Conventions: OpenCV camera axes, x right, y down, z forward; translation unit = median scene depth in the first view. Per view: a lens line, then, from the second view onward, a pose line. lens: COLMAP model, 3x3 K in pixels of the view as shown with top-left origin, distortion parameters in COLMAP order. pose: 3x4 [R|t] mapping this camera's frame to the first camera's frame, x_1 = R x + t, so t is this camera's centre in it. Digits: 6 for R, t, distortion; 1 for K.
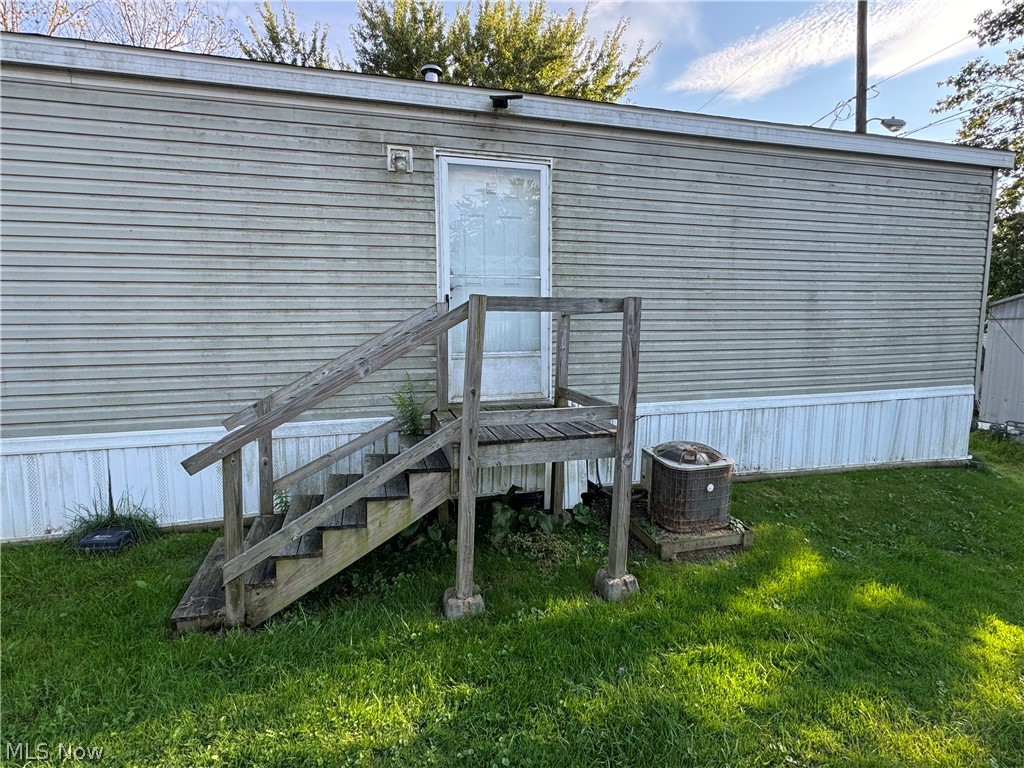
lens RADIAL K [[494.1, 0, 512.0], [0, 494.1, 384.0], [0, 0, 1]] dist [-0.000187, -0.000200]
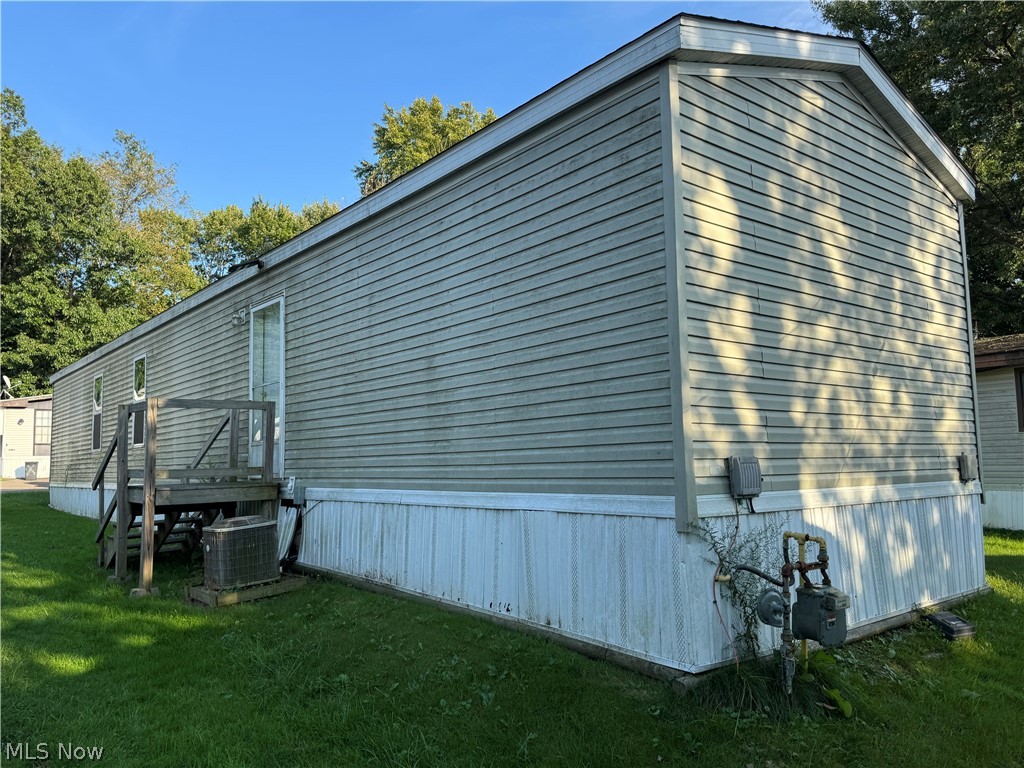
lens RADIAL K [[749.3, 0, 512.0], [0, 749.3, 384.0], [0, 0, 1]] dist [0.000605, -0.000170]
pose [[0.415439, -0.088488, -0.905306, 1.702561], [-0.072424, 0.988880, -0.129892, -0.000208], [0.906733, 0.119529, 0.404411, 0.628226]]
